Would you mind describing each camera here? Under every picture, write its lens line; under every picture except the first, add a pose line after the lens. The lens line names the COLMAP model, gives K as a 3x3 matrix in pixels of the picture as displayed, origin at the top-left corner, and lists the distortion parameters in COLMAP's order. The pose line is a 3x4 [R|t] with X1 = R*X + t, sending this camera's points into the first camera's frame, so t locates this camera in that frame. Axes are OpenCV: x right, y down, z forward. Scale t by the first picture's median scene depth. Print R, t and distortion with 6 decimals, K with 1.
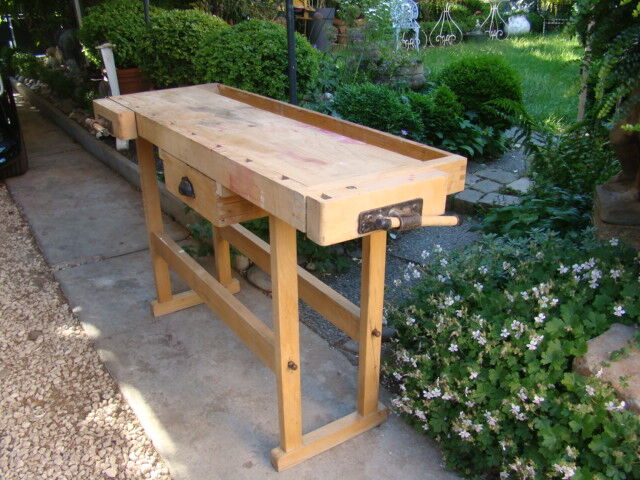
lens RADIAL K [[596.6, 0, 320.0], [0, 596.6, 240.0], [0, 0, 1]] dist [-0.191099, 0.147977]
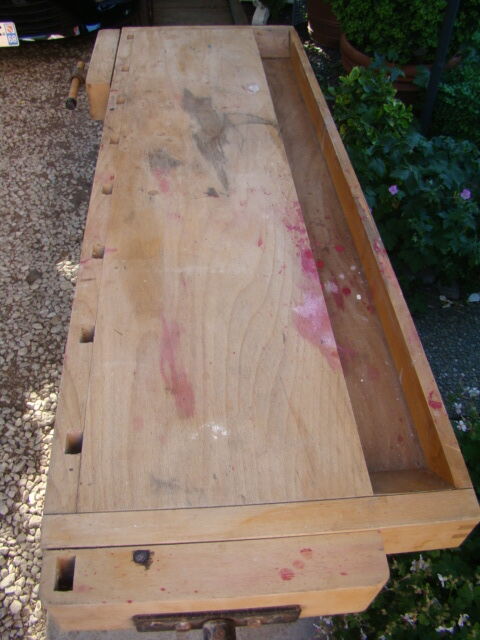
lens RADIAL K [[596.6, 0, 240.0], [0, 596.6, 320.0], [0, 0, 1]] dist [-0.191099, 0.147977]
pose [[0.869407, 0.381440, -0.314063, 0.135799], [-0.233712, 0.877499, 0.418777, -0.329232], [0.435328, -0.290688, 0.852050, 0.478178]]
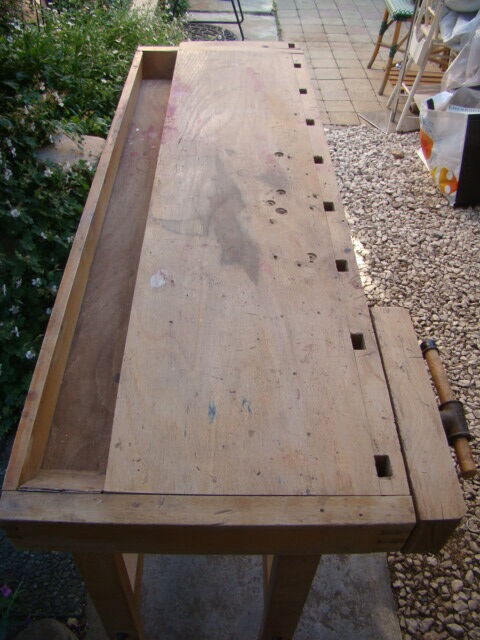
lens RADIAL K [[596.6, 0, 240.0], [0, 596.6, 320.0], [0, 0, 1]] dist [-0.191099, 0.147977]
pose [[-0.832671, -0.403158, 0.379635, -0.461723], [0.201588, 0.417834, 0.885876, -0.711300], [-0.515772, 0.814173, -0.266647, 1.326181]]
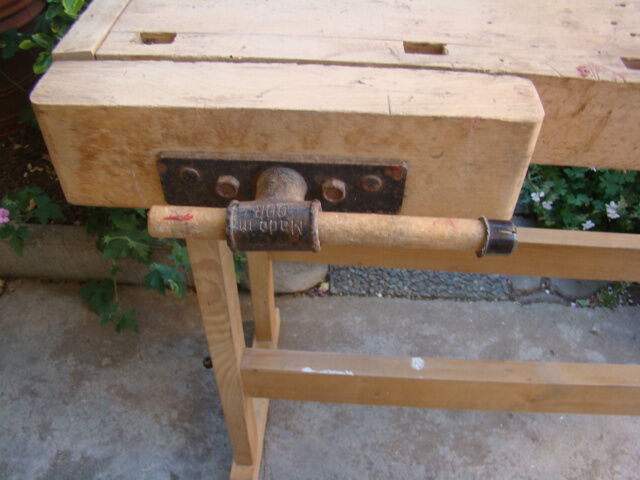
lens RADIAL K [[596.6, 0, 320.0], [0, 596.6, 240.0], [0, 0, 1]] dist [-0.191099, 0.147977]
pose [[0.606630, -0.562727, 0.561550, -0.576555], [0.305896, 0.817207, 0.488467, -0.332482], [-0.733776, -0.124544, 0.667878, 1.023890]]
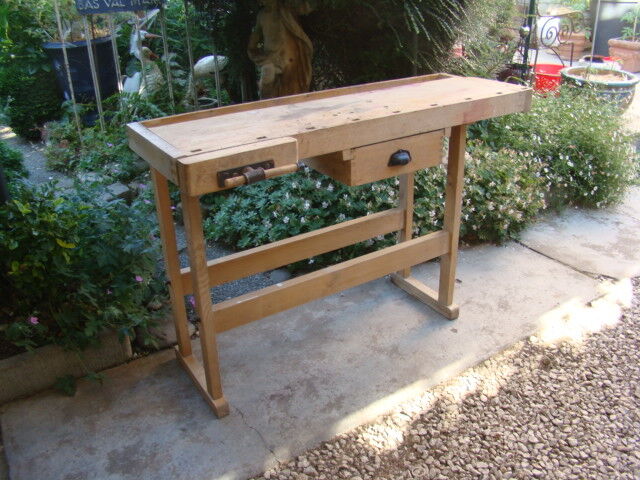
lens RADIAL K [[596.6, 0, 320.0], [0, 596.6, 240.0], [0, 0, 1]] dist [-0.191099, 0.147977]
pose [[0.026011, -0.430408, 0.902259, -1.315805], [0.428788, 0.820123, 0.378865, -0.455169], [-0.903031, 0.377023, 0.205886, 0.942036]]
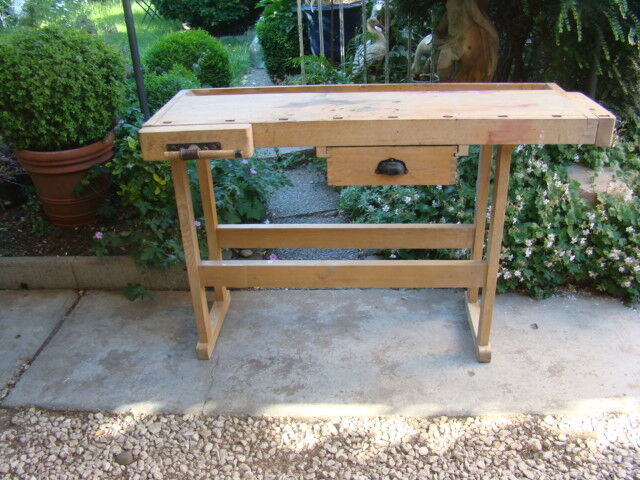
lens RADIAL K [[596.6, 0, 320.0], [0, 596.6, 240.0], [0, 0, 1]] dist [-0.191099, 0.147977]
pose [[0.609126, -0.385273, 0.693203, -1.073440], [0.352278, 0.914550, 0.198743, -0.223075], [-0.710539, 0.123140, 0.692799, 0.355982]]
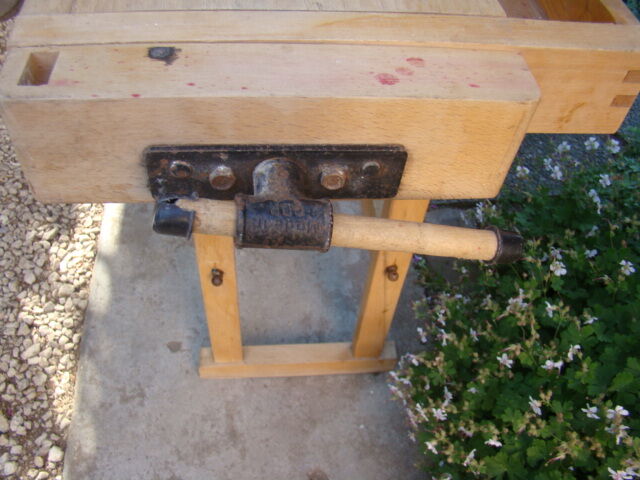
lens RADIAL K [[596.6, 0, 320.0], [0, 596.6, 240.0], [0, 0, 1]] dist [-0.191099, 0.147977]
pose [[0.871574, 0.418518, -0.255345, 0.168394], [-0.265328, 0.840630, 0.472168, -0.118940], [0.412261, -0.343780, 0.843716, 0.516347]]
